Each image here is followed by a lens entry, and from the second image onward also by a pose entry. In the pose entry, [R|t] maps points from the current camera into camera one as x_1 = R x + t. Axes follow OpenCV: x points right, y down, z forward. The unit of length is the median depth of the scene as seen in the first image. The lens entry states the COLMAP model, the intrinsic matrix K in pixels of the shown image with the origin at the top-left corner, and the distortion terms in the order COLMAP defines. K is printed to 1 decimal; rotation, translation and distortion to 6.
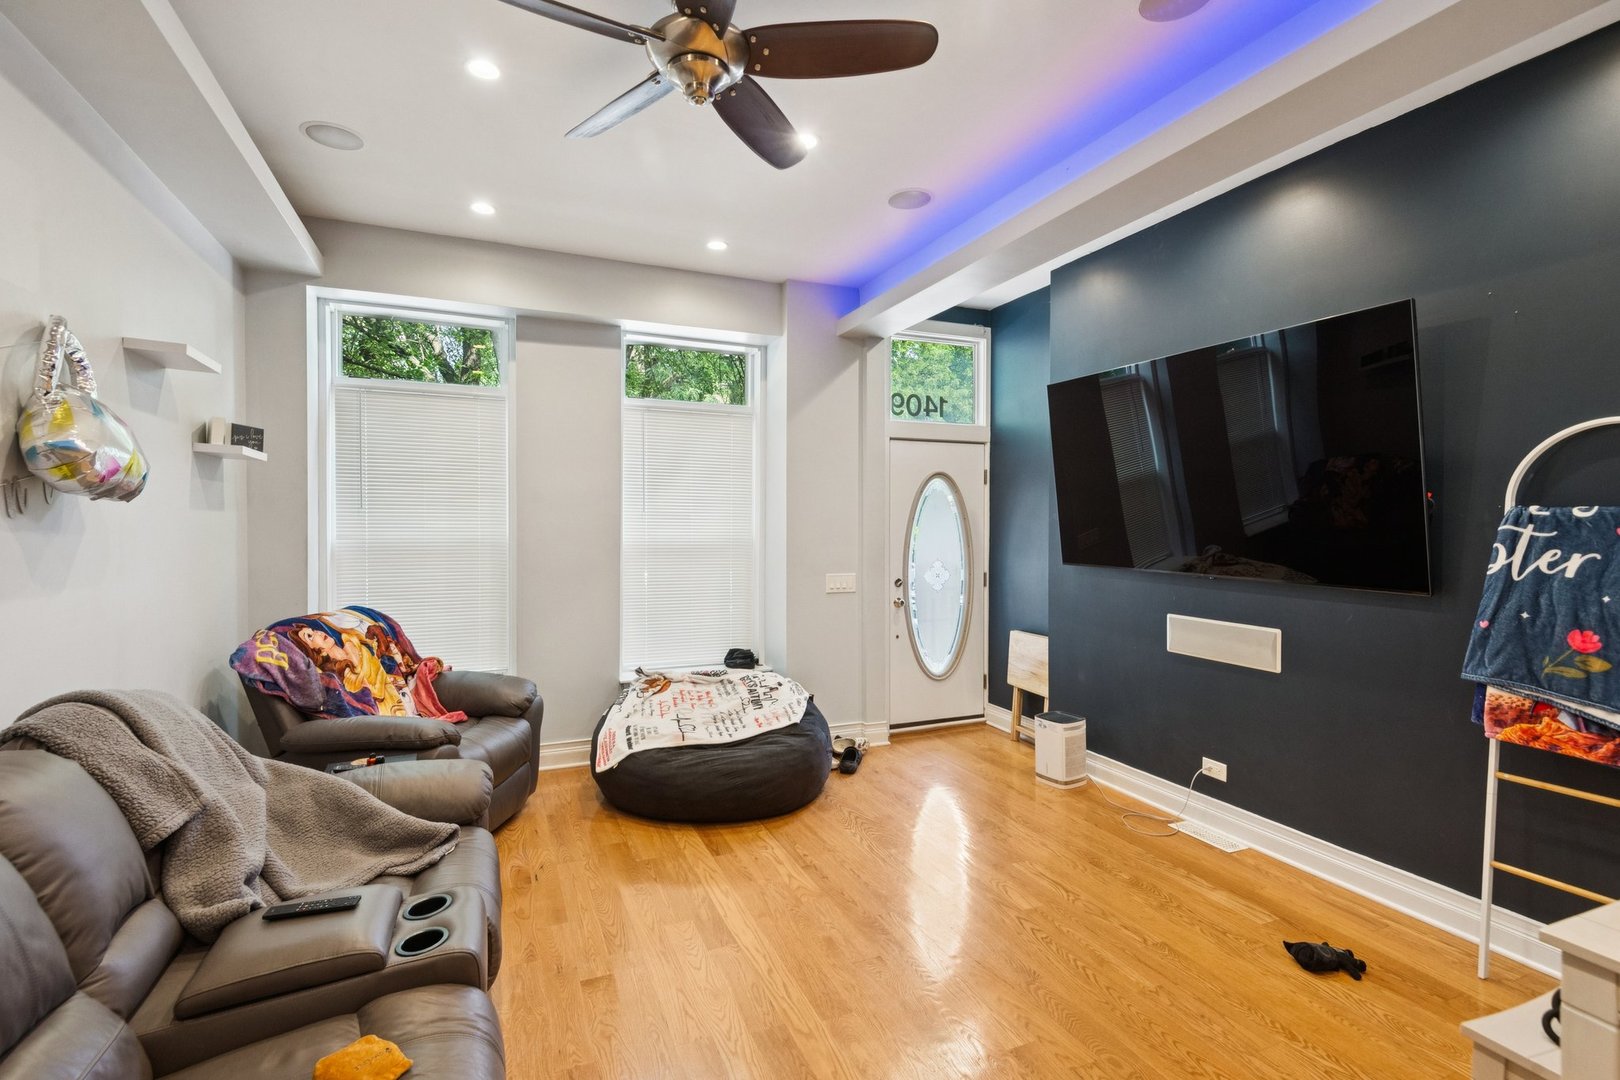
lens RADIAL K [[753.1, 0, 815.0], [0, 753.1, 537.3], [0, 0, 1]] dist [0.010335, -0.006250]
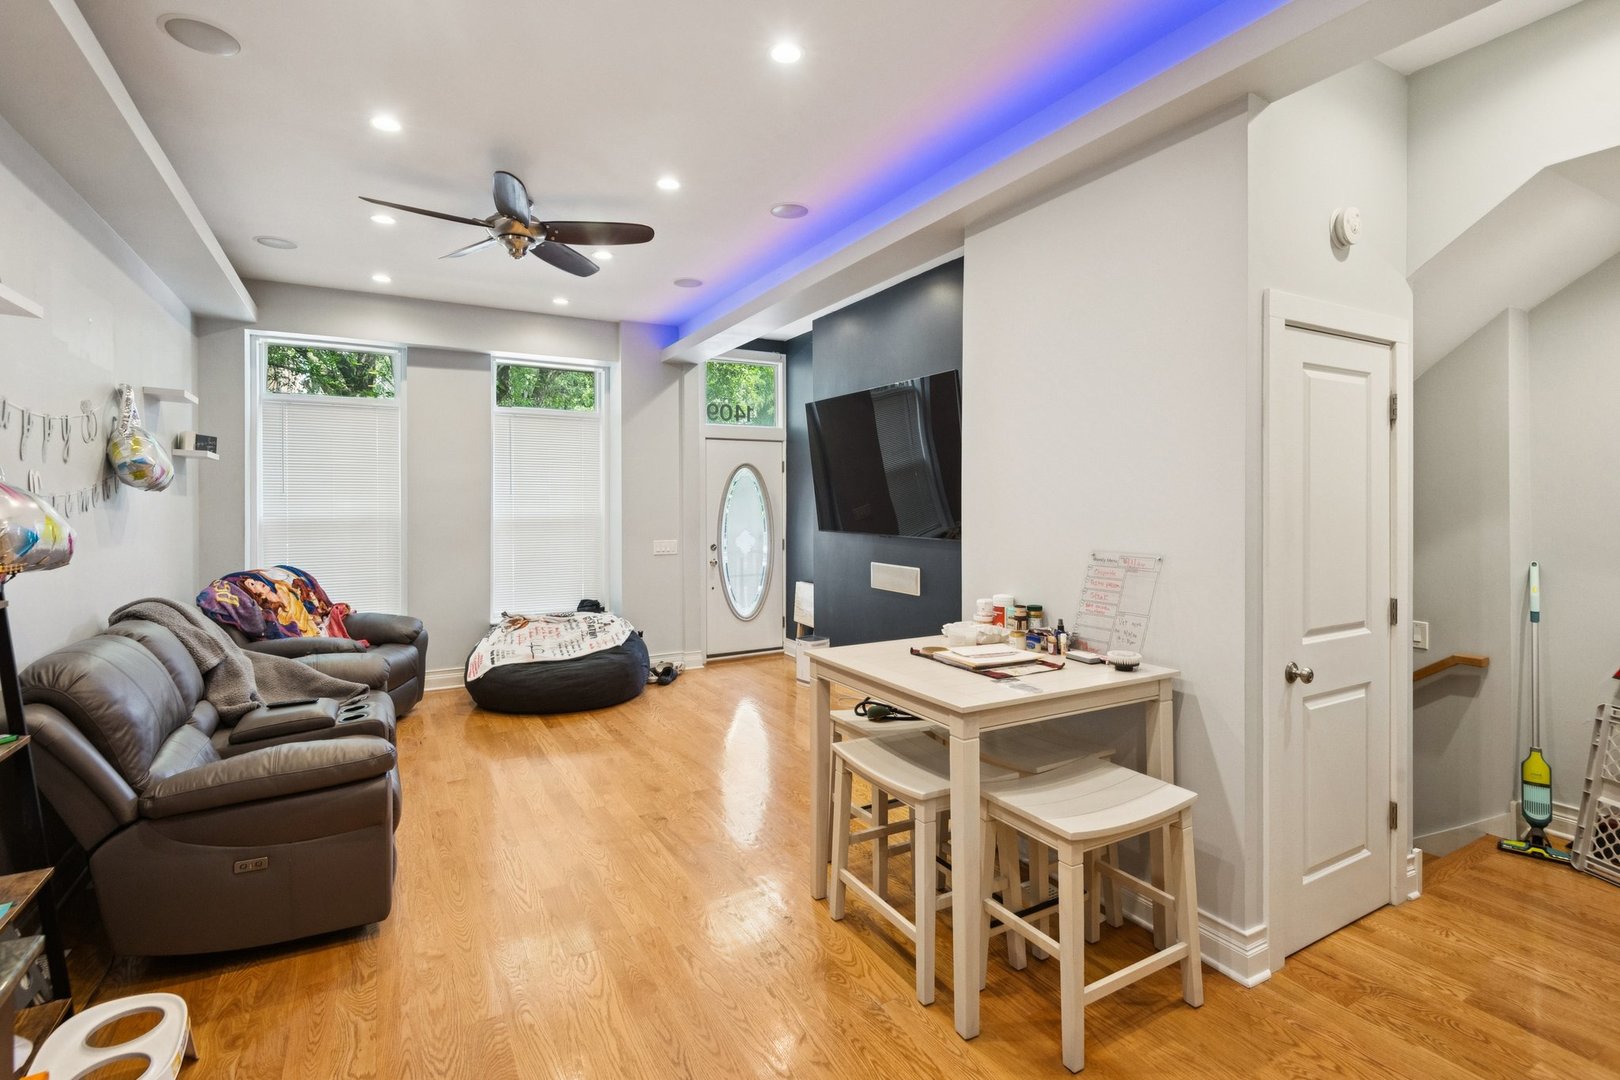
lens RADIAL K [[753.1, 0, 811.7], [0, 753.1, 506.0], [0, 0, 1]] dist [0.010335, -0.006250]
pose [[0.993868, -0.006130, 0.110405, 0.182834], [0.007706, 0.999874, -0.013856, 0.010421], [-0.110306, 0.014622, 0.993790, -0.443920]]
